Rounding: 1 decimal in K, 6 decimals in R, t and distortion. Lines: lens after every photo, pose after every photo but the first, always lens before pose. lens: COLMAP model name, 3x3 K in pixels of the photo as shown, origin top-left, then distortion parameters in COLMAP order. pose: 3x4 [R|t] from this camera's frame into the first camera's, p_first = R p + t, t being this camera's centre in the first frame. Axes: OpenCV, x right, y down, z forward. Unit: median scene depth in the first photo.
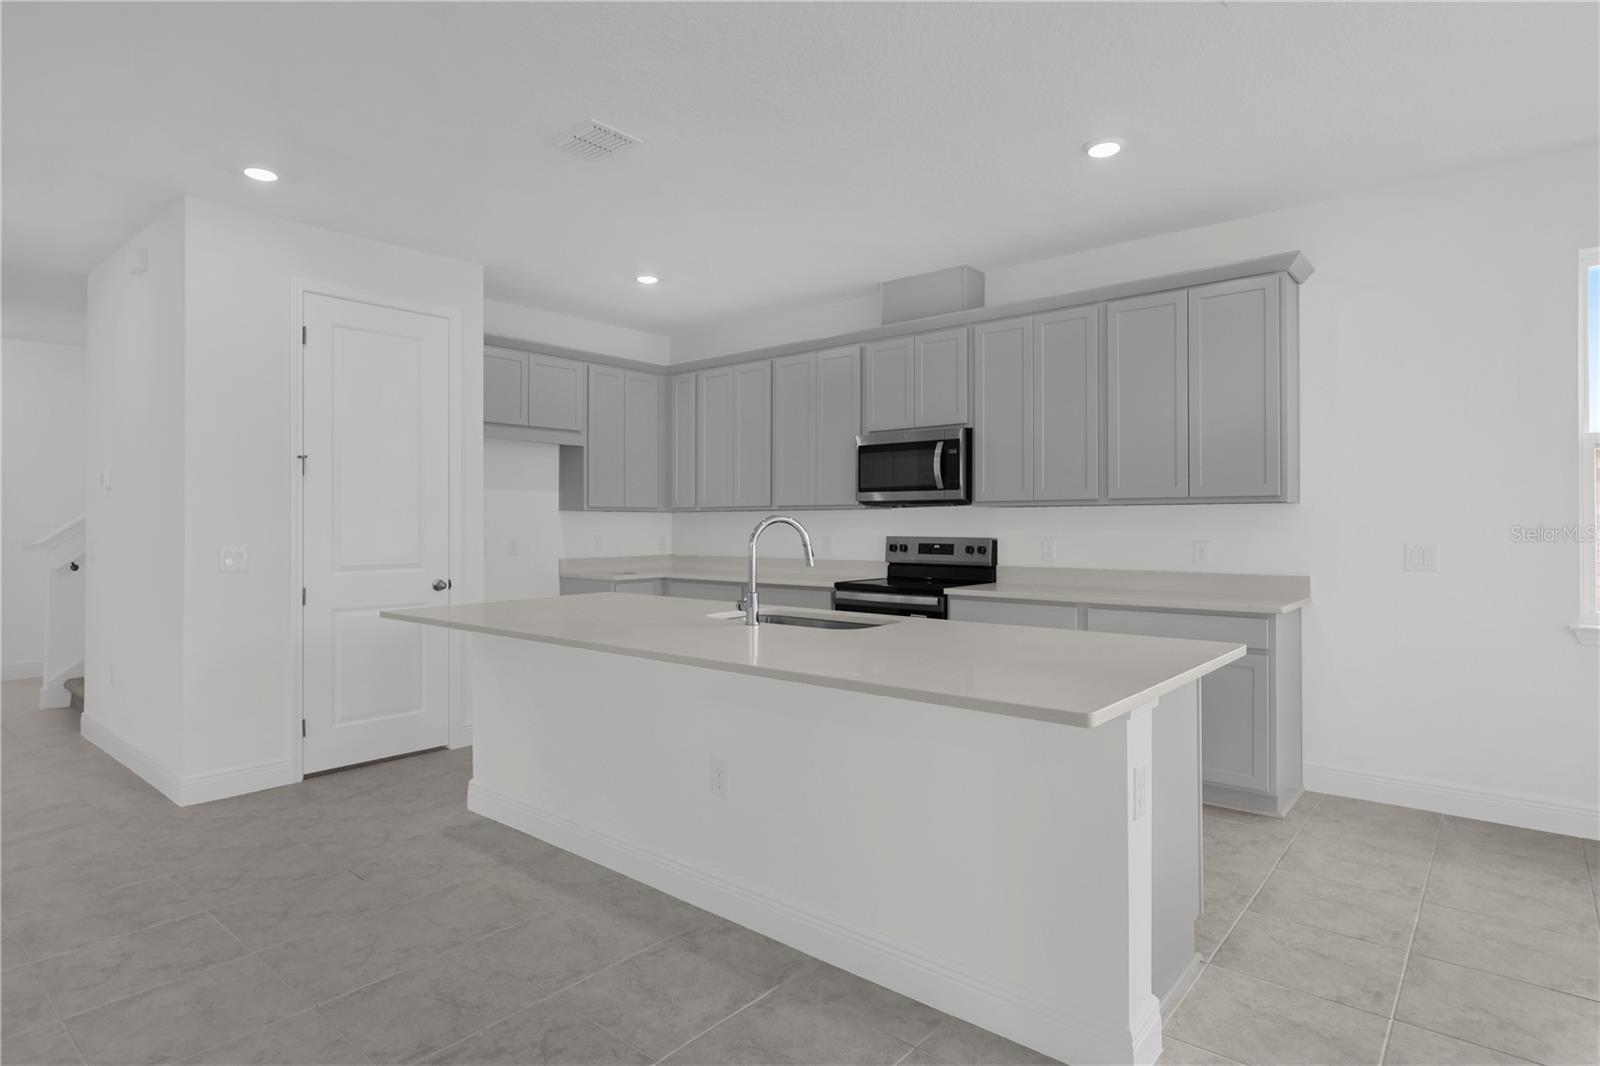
lens RADIAL K [[845.9, 0, 798.6], [0, 845.9, 527.5], [0, 0, 1]] dist [-0.004326, -0.000760]
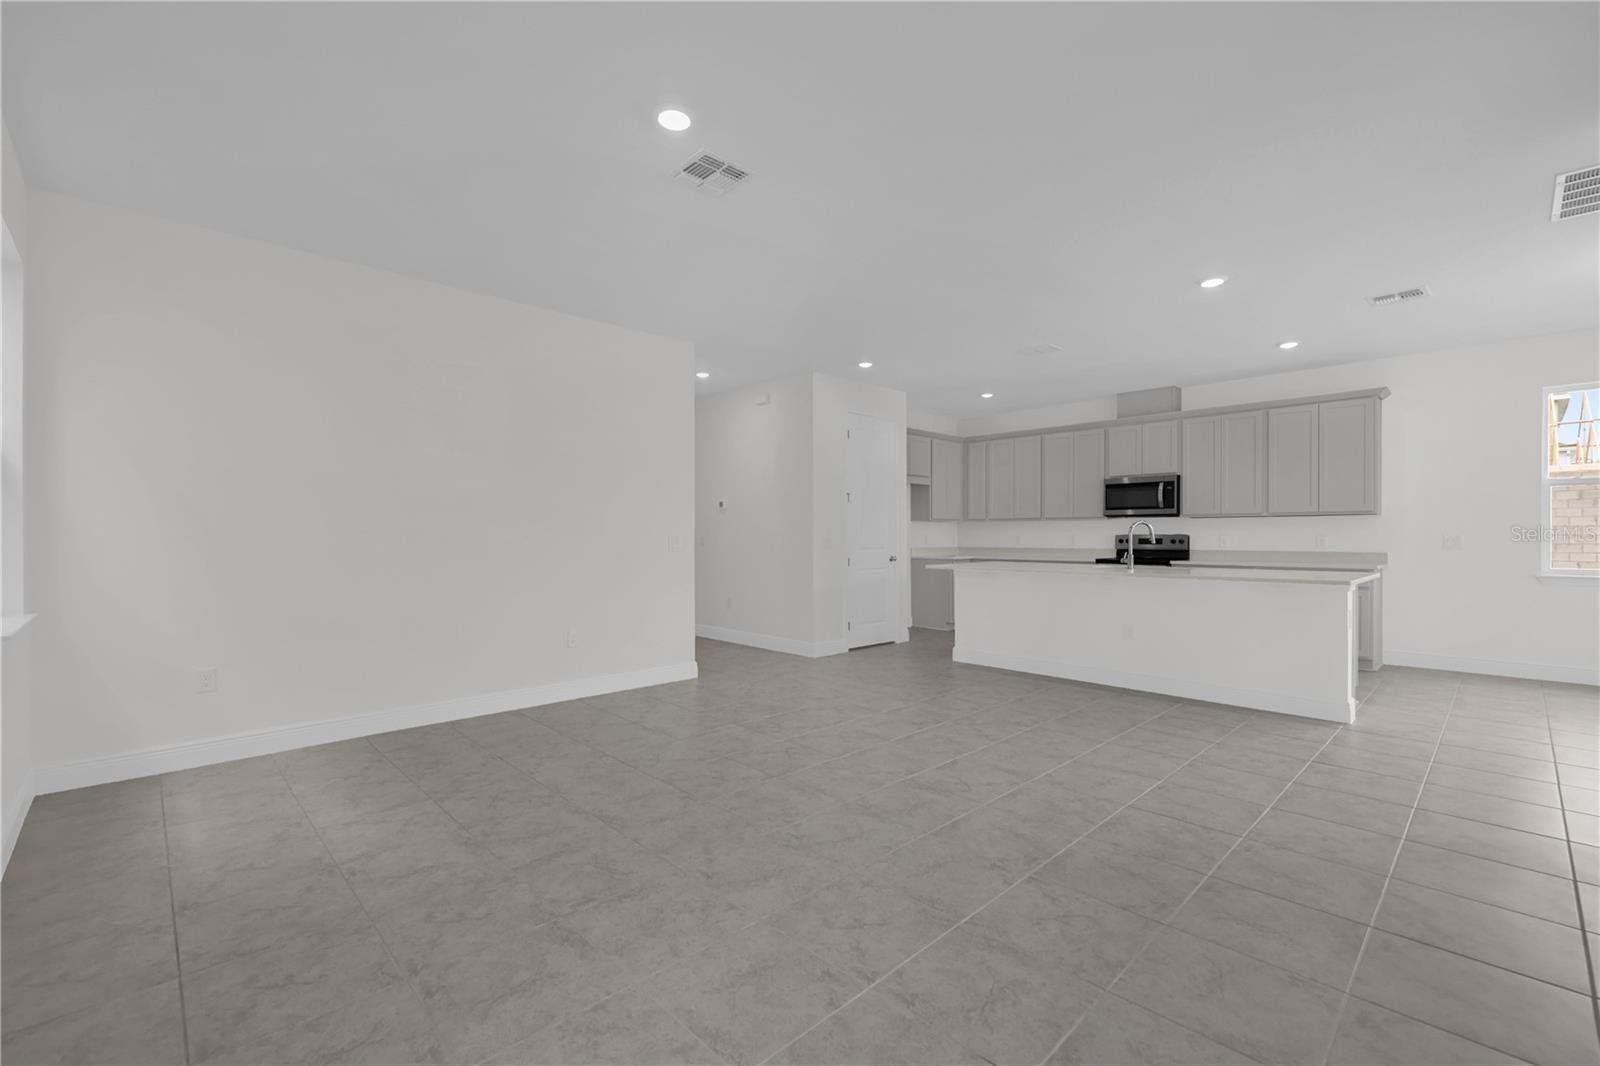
lens RADIAL K [[666.7, 0, 800.7], [0, 666.7, 545.4], [0, 0, 1]] dist [-0.000651, 0.000260]
pose [[0.993190, 0.001807, -0.116496, -0.438664], [-0.000167, 0.999901, 0.014083, 0.015334], [0.116510, -0.013968, 0.993091, -0.534589]]
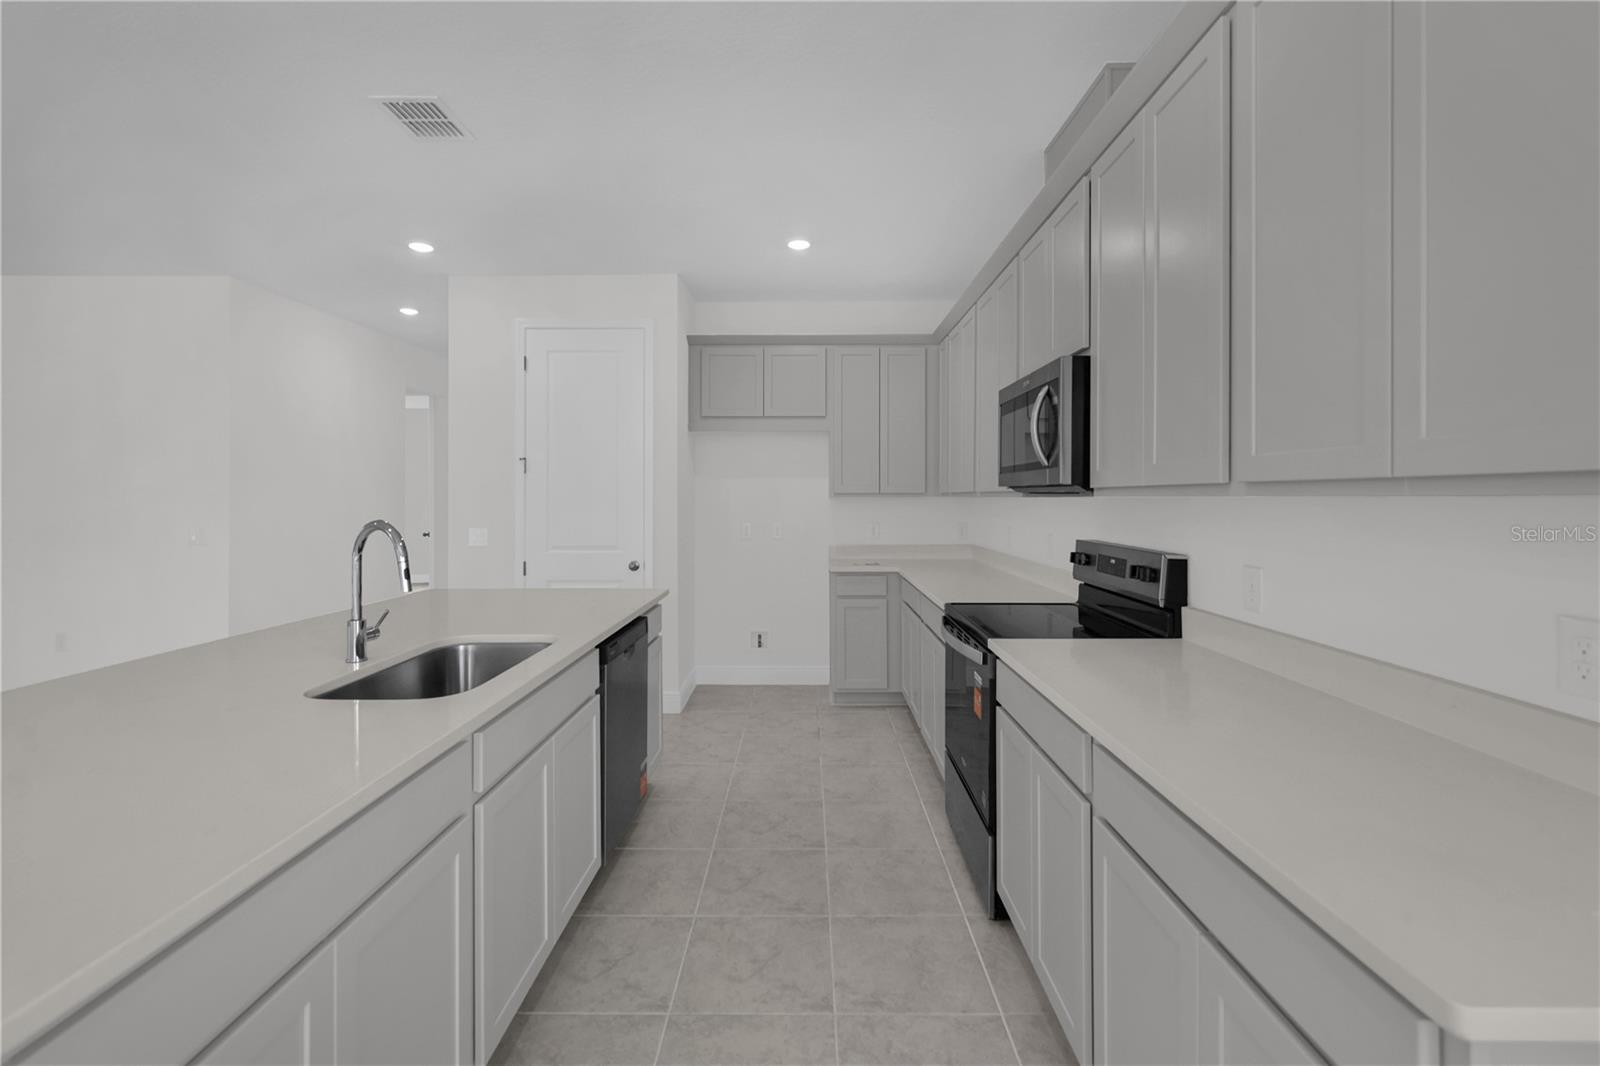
lens RADIAL K [[718.4, 0, 800.6], [0, 718.4, 502.8], [0, 0, 1]] dist [-0.000845, -0.000032]
pose [[0.631975, 0.007837, -0.774949, 0.441673], [-0.006025, 0.999968, 0.005199, -0.021694], [0.774966, 0.001383, 0.632002, 0.540310]]
